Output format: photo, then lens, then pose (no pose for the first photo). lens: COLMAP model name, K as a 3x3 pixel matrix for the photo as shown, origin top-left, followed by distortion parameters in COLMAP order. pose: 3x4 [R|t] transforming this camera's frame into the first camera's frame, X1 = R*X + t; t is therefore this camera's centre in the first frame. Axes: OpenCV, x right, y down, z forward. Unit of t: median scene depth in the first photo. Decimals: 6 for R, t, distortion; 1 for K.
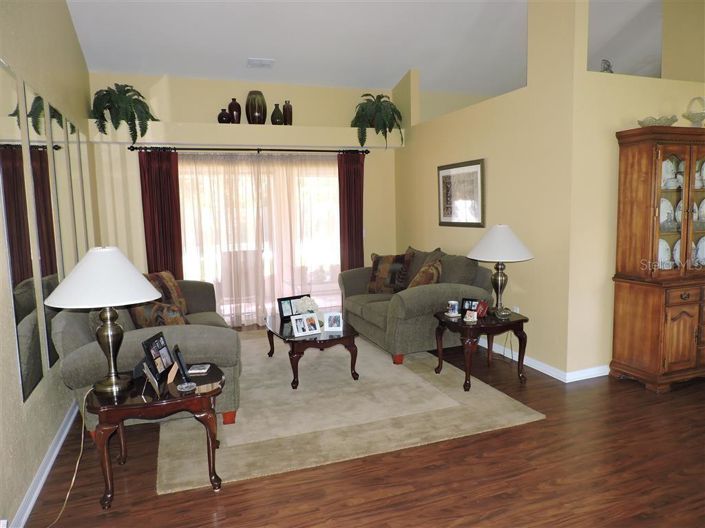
lens RADIAL K [[500.5, 0, 352.5], [0, 500.5, 264.0], [0, 0, 1]] dist [-0.016572, -0.001590]
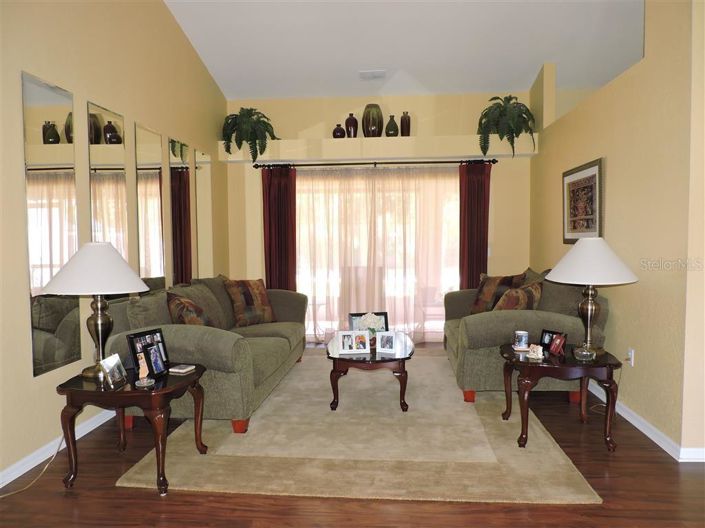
lens RADIAL K [[500.5, 0, 352.5], [0, 500.5, 264.0], [0, 0, 1]] dist [-0.016572, -0.001590]
pose [[0.909071, 0.037197, -0.414978, 0.235805], [-0.059711, 0.997357, -0.041407, 0.013823], [0.412341, 0.062421, 0.908889, 0.130778]]
